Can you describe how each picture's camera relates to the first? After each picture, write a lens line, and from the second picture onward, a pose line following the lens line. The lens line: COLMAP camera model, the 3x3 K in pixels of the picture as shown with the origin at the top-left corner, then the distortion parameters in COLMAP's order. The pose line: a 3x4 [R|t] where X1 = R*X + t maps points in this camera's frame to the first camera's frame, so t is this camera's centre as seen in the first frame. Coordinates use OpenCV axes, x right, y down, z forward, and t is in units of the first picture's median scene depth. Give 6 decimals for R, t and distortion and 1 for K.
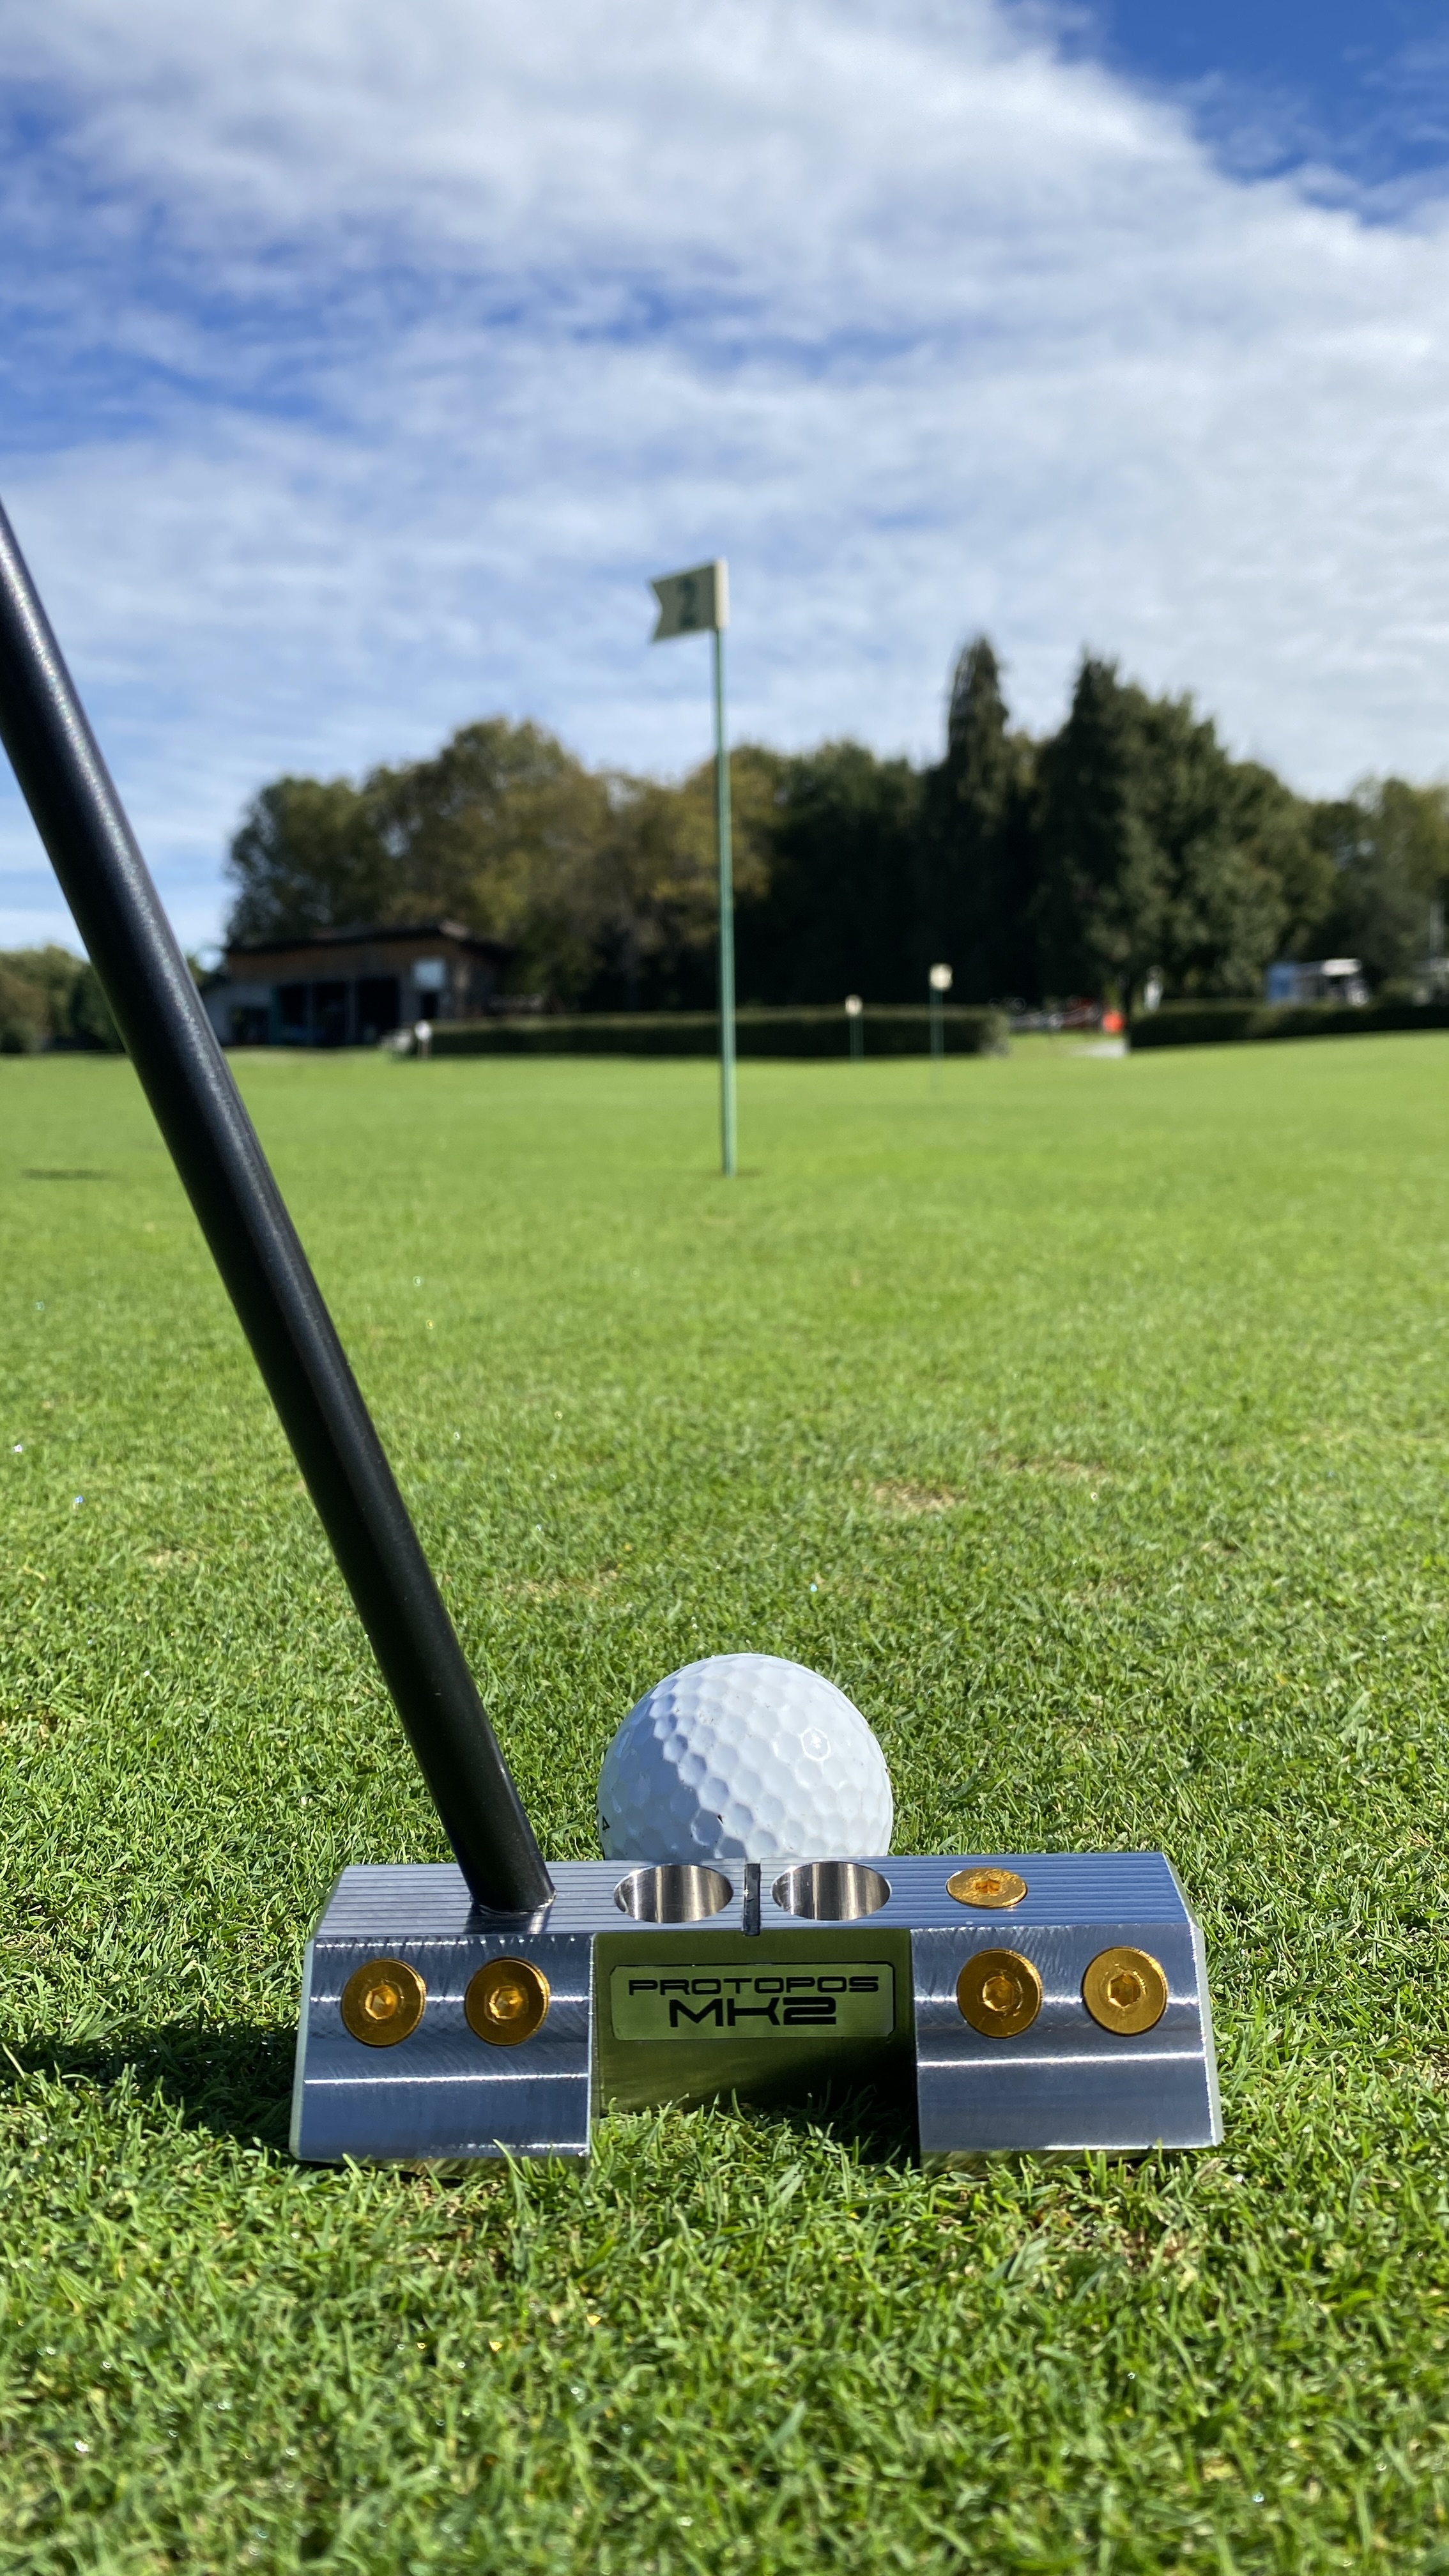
lens RADIAL K [[1930.5, 0, 724.5], [0, 1930.5, 1288.0], [0, 0, 1]] dist [-0.008608, 0.017778]
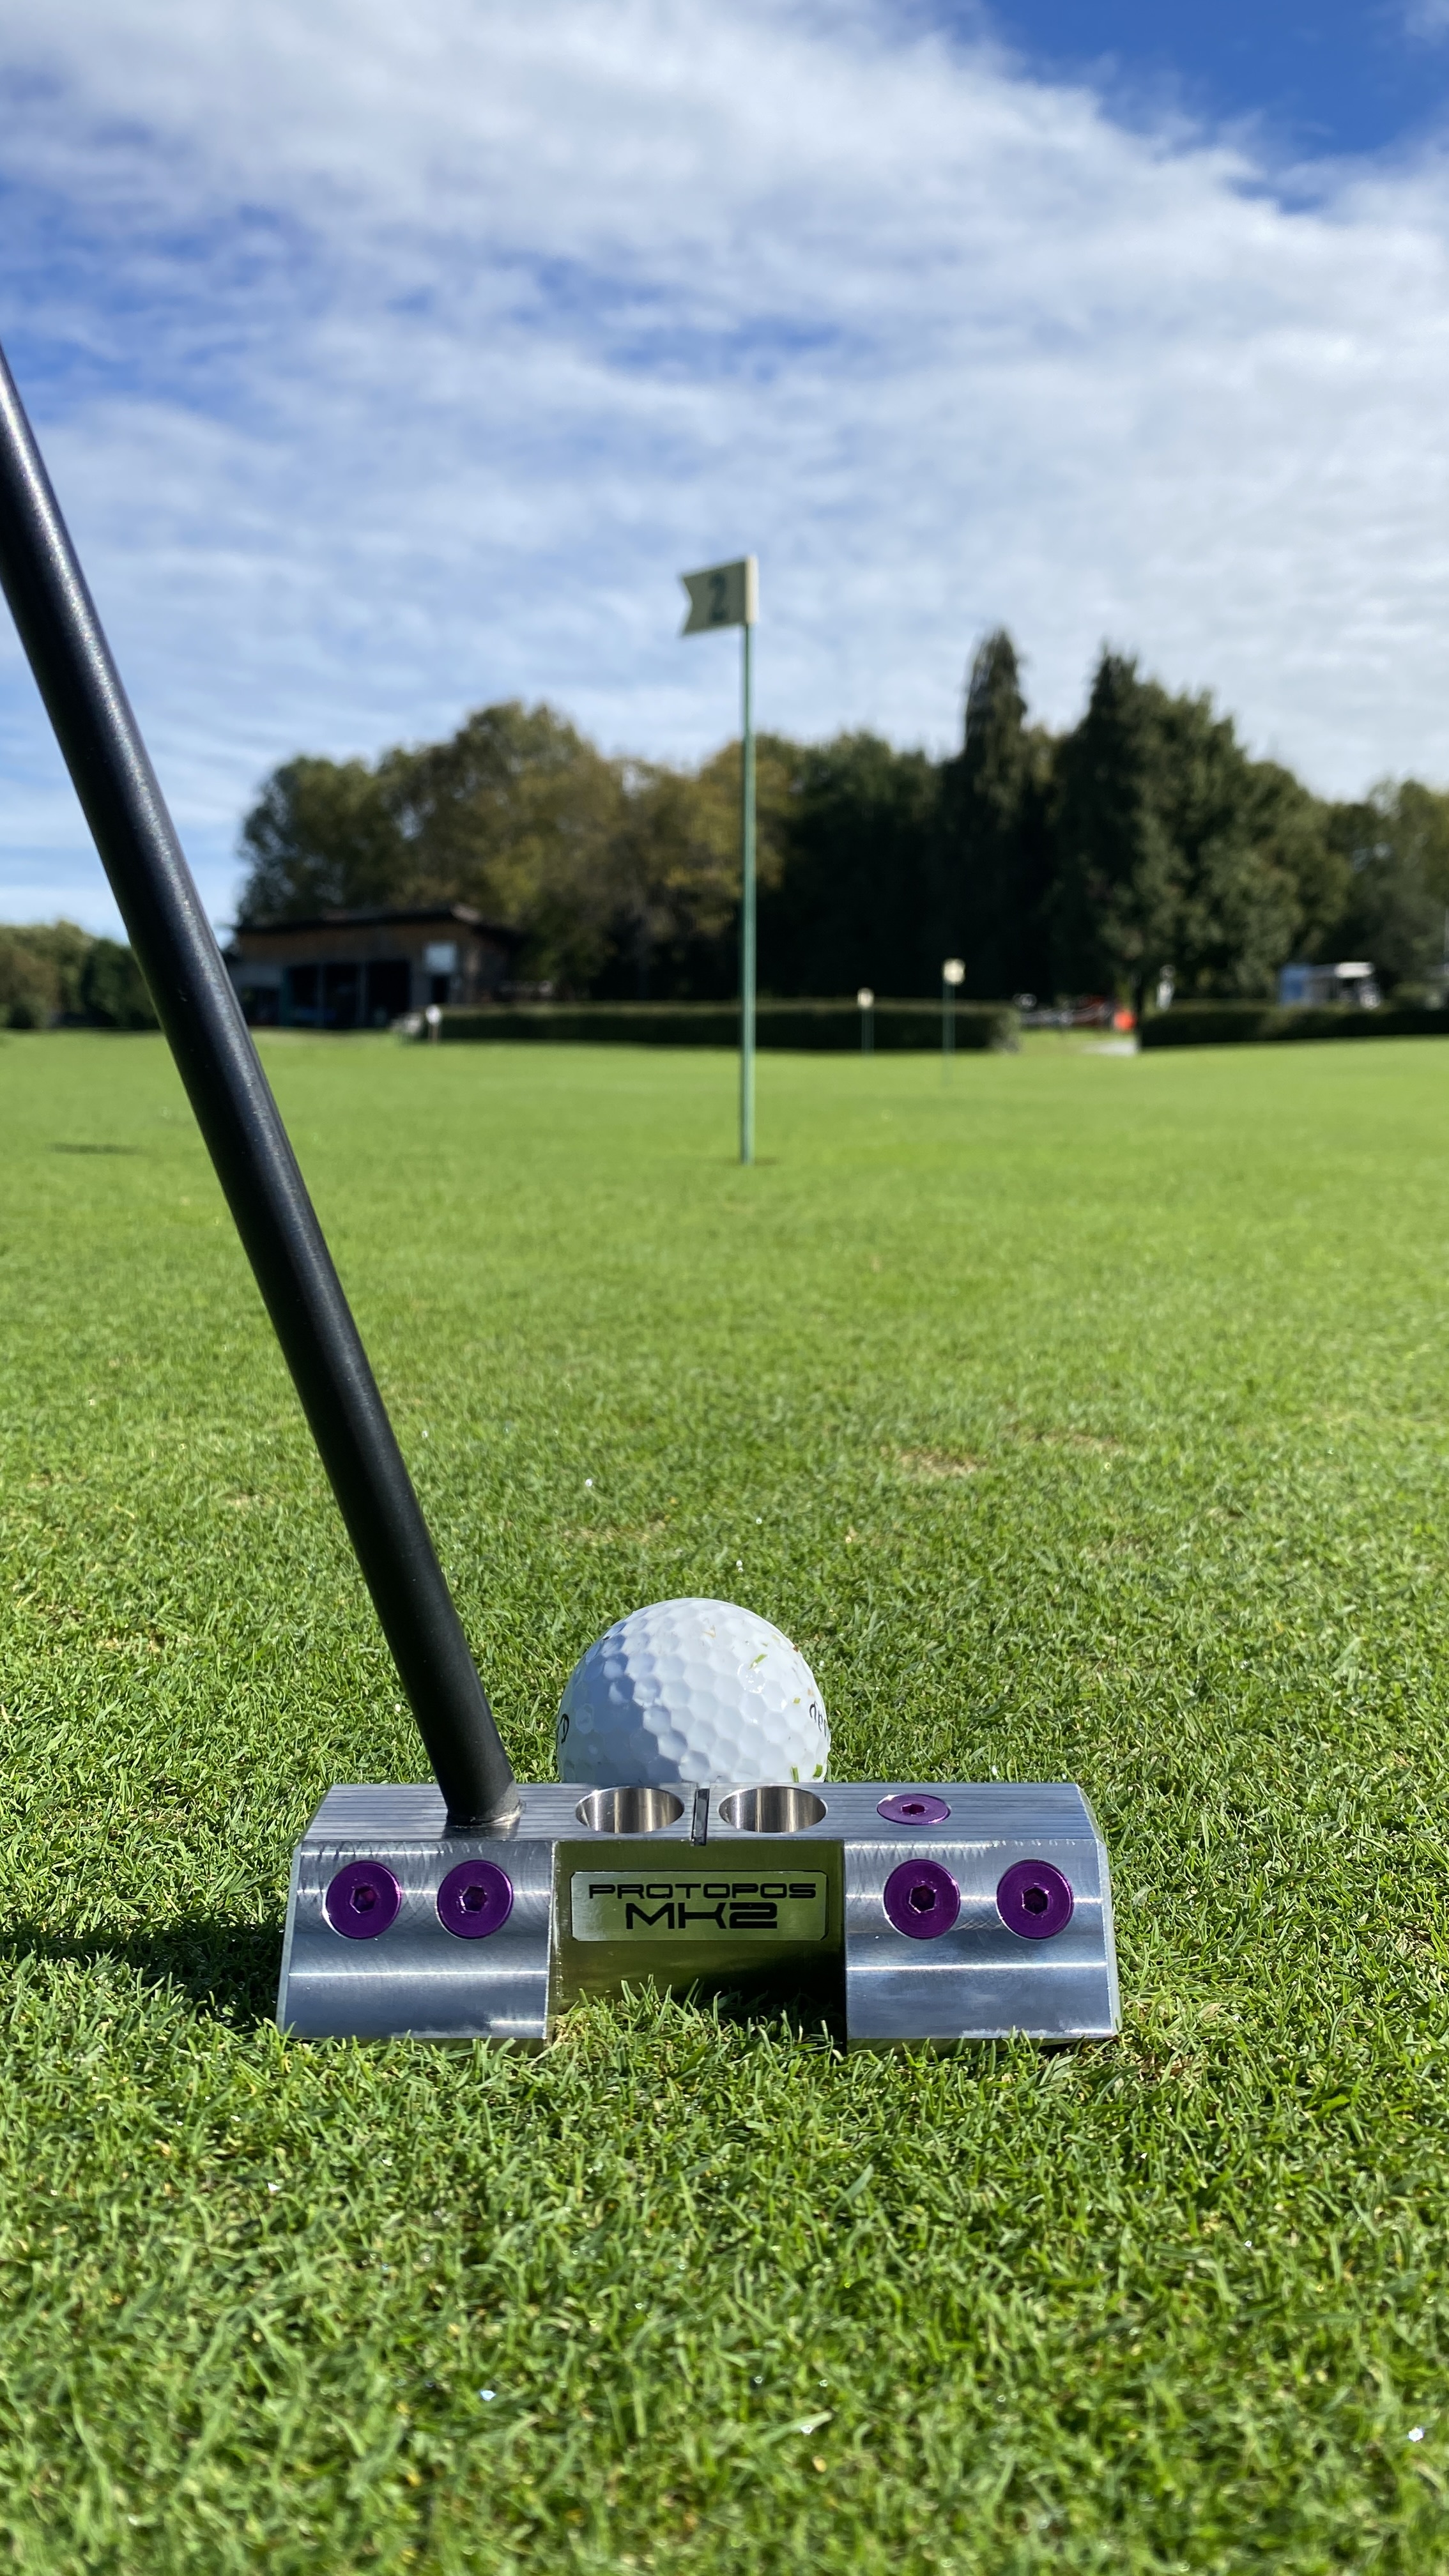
lens RADIAL K [[1960.4, 0, 733.0], [0, 1960.4, 1291.3], [0, 0, 1]] dist [0.012303, -0.003638]
pose [[0.999774, 0.020474, 0.005794, -0.028659], [-0.020500, 0.999780, 0.004383, 0.013574], [-0.005703, -0.004501, 0.999974, -0.099229]]
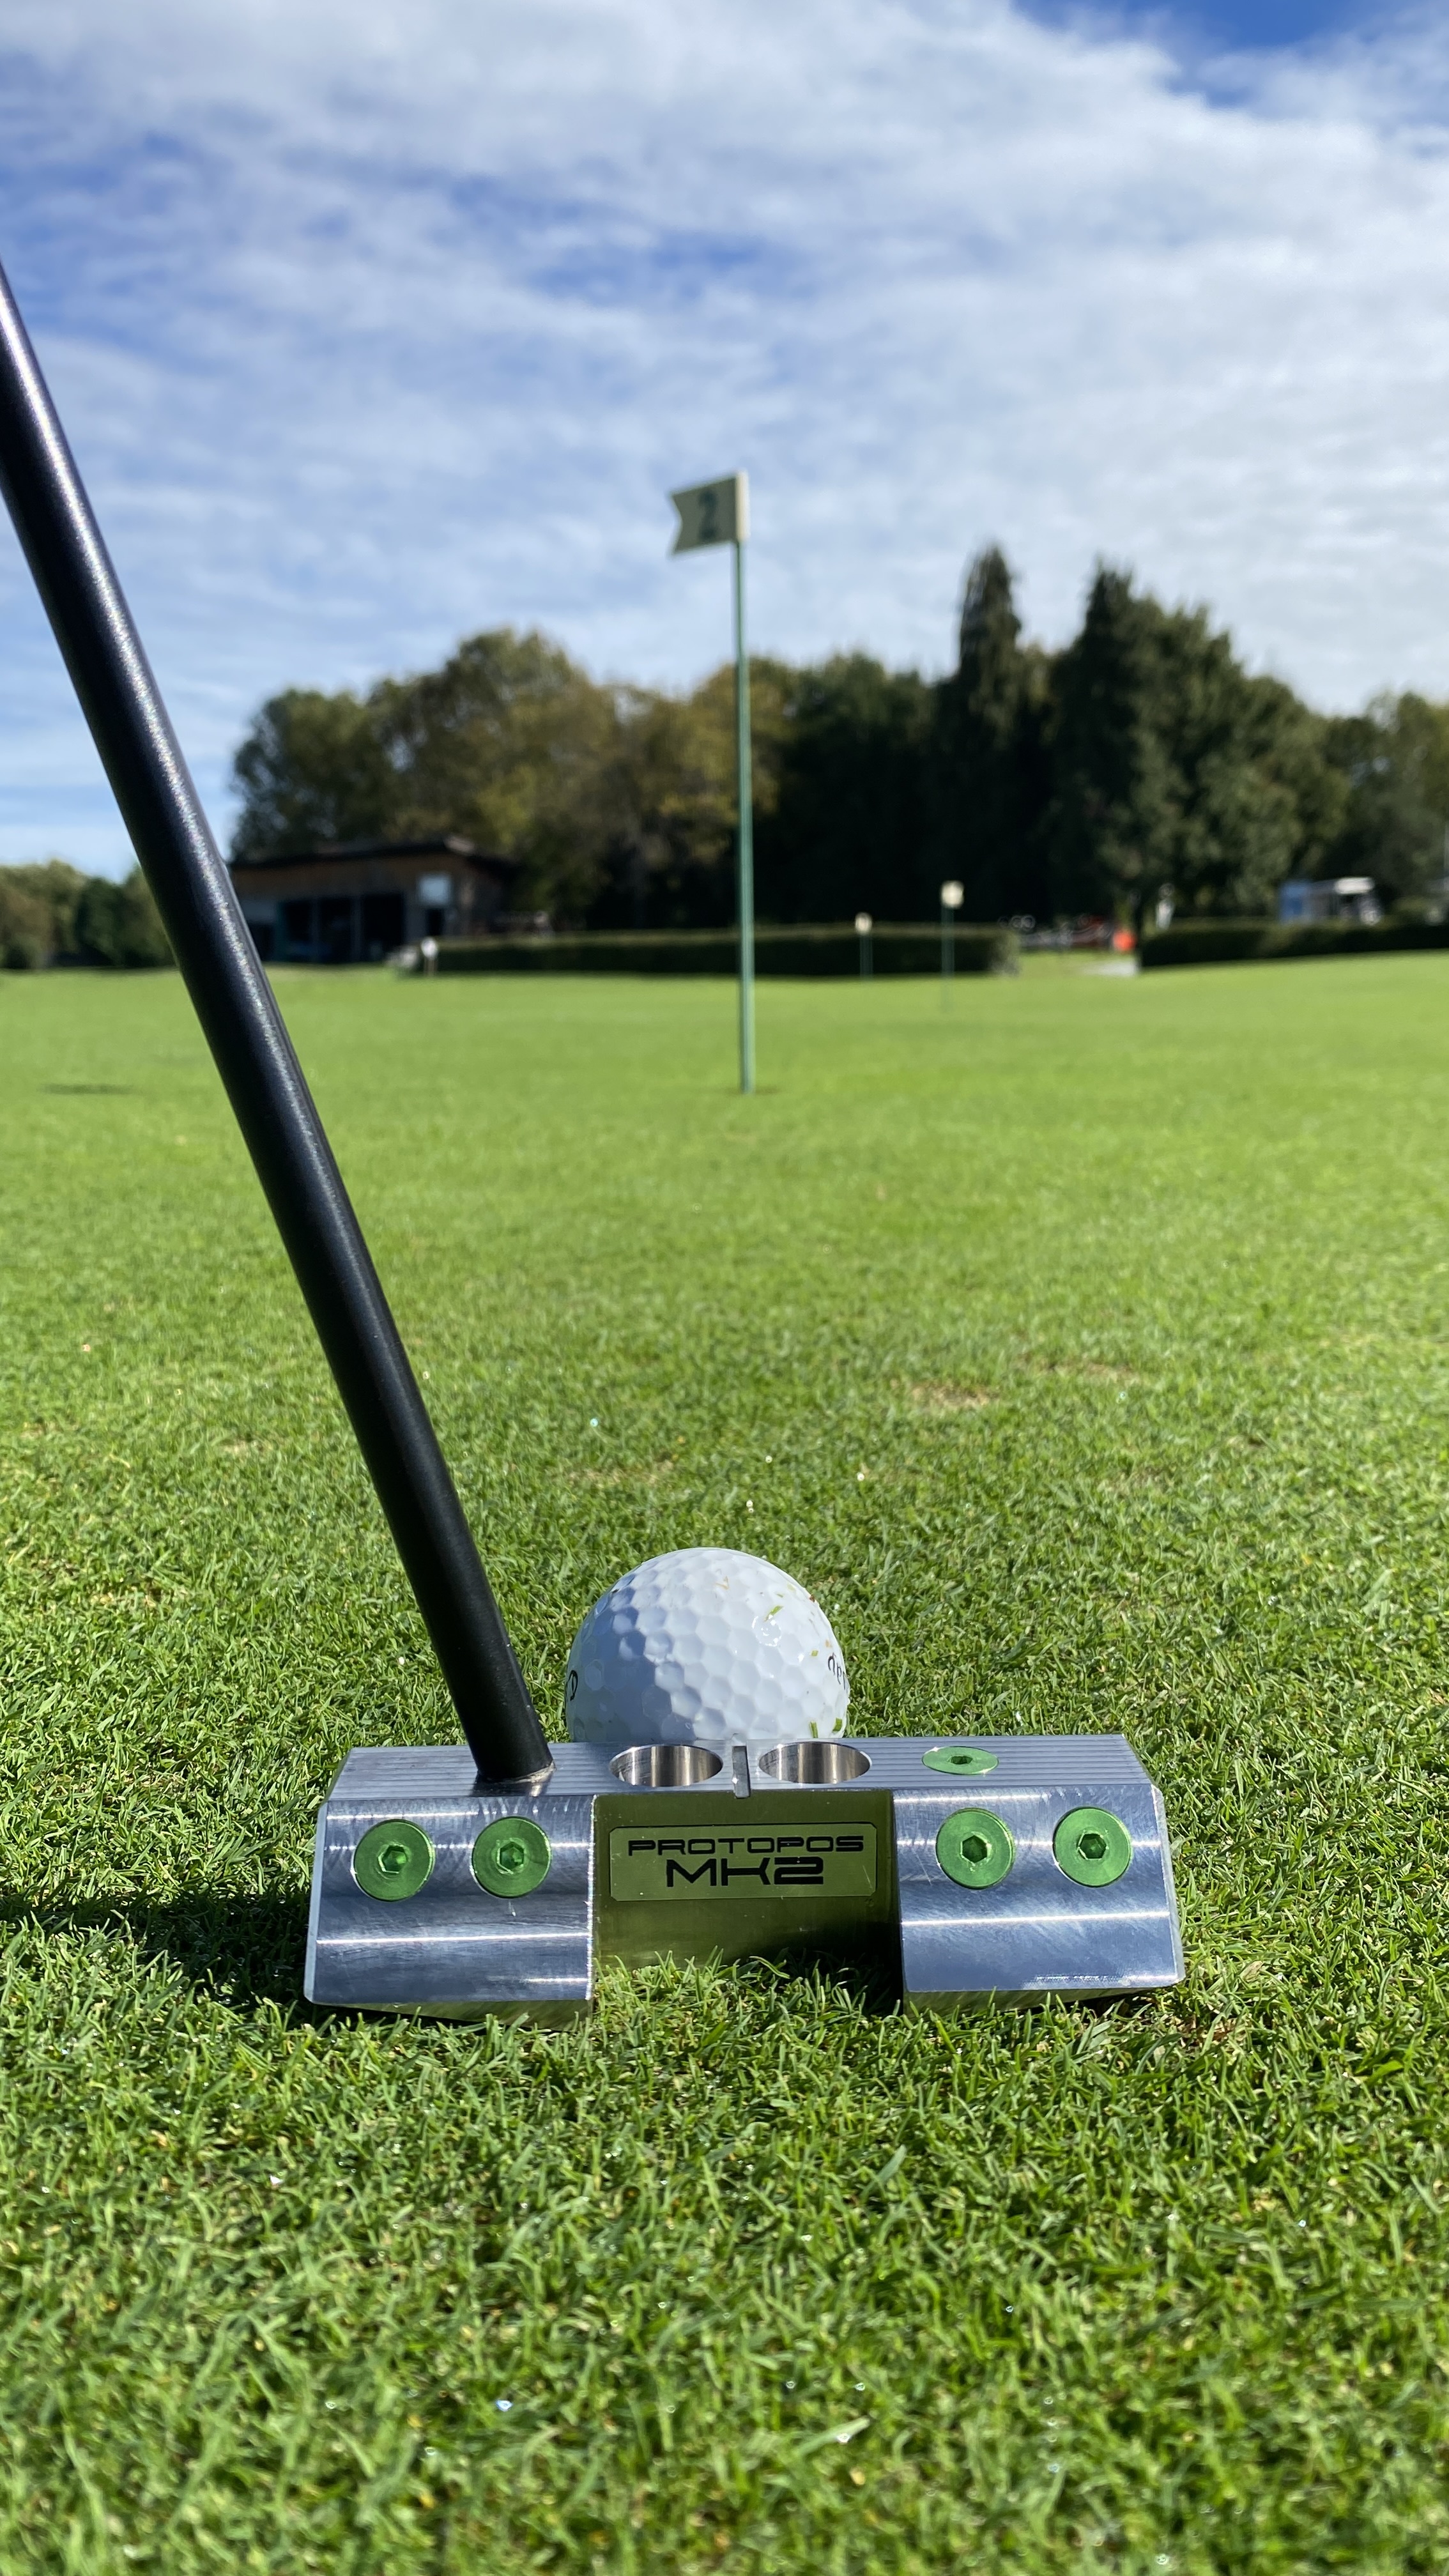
lens RADIAL K [[1949.3, 0, 727.5], [0, 1949.3, 1277.7], [0, 0, 1]] dist [0.013607, -0.008883]
pose [[0.999994, 0.002572, 0.002201, -0.030344], [-0.002646, 0.999411, 0.034205, 0.011093], [-0.002112, -0.034210, 0.999412, -0.062278]]
